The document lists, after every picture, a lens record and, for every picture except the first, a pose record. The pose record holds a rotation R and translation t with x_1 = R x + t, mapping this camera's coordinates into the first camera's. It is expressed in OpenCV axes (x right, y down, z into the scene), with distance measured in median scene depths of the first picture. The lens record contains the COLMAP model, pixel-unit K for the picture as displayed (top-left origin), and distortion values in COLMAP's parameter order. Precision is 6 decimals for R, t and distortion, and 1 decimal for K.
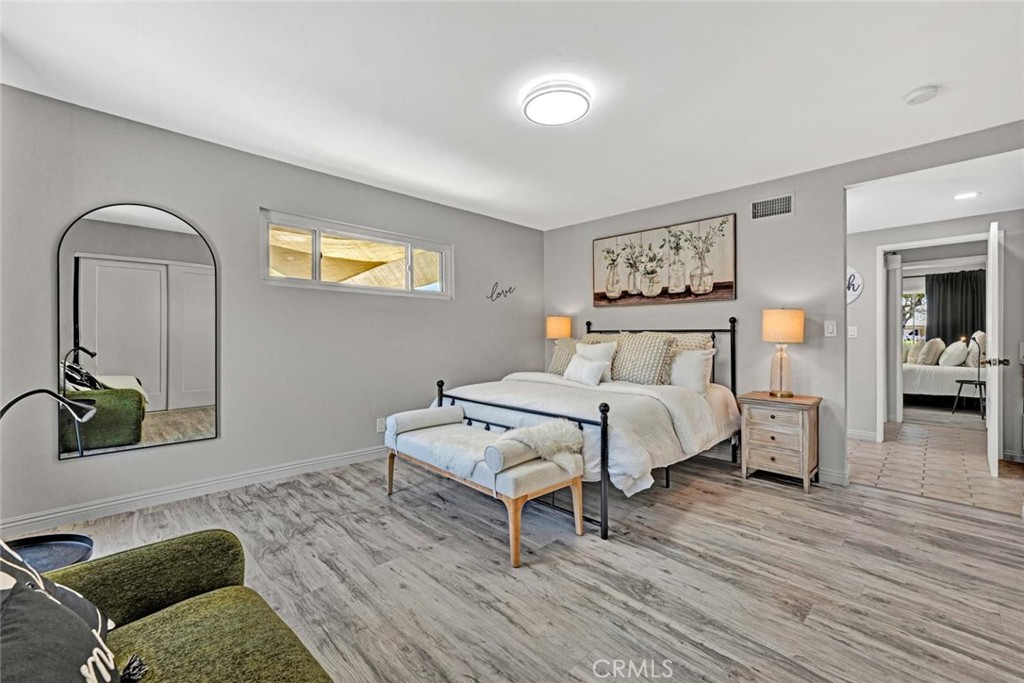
lens RADIAL K [[420.5, 0, 505.7], [0, 420.5, 333.8], [0, 0, 1]] dist [0.002754, -0.001935]
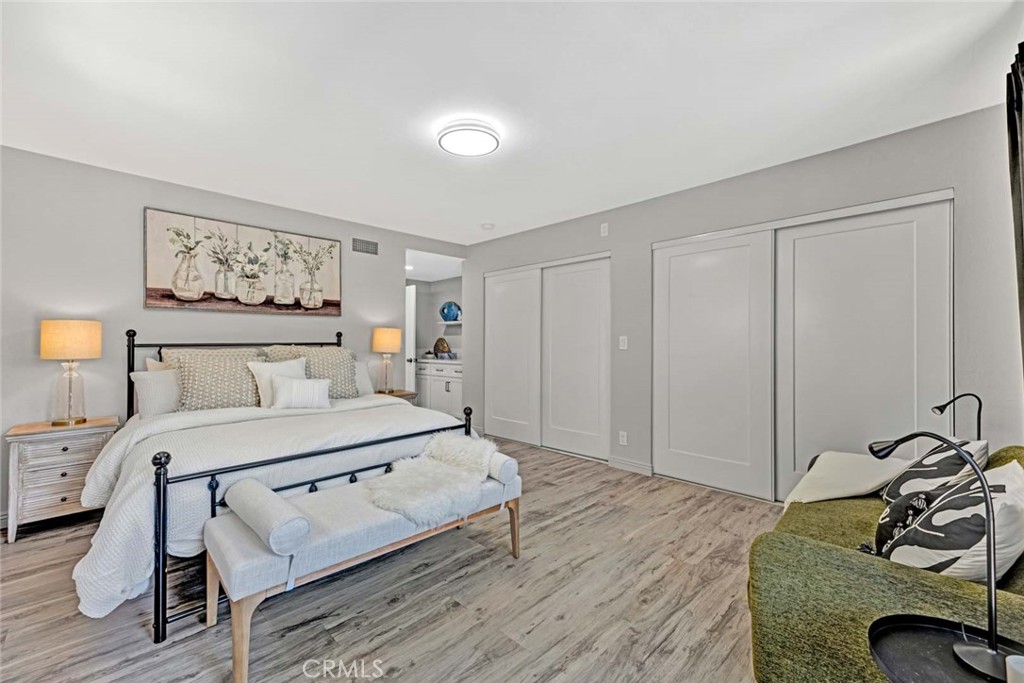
lens RADIAL K [[420.5, 0, 501.4], [0, 420.5, 341.5], [0, 0, 1]] dist [0.002754, -0.001935]
pose [[-0.005787, 0.010187, 0.999931, -0.536388], [0.008628, 0.999911, -0.010137, 0.000582], [-0.999946, 0.008569, -0.005874, 0.516188]]
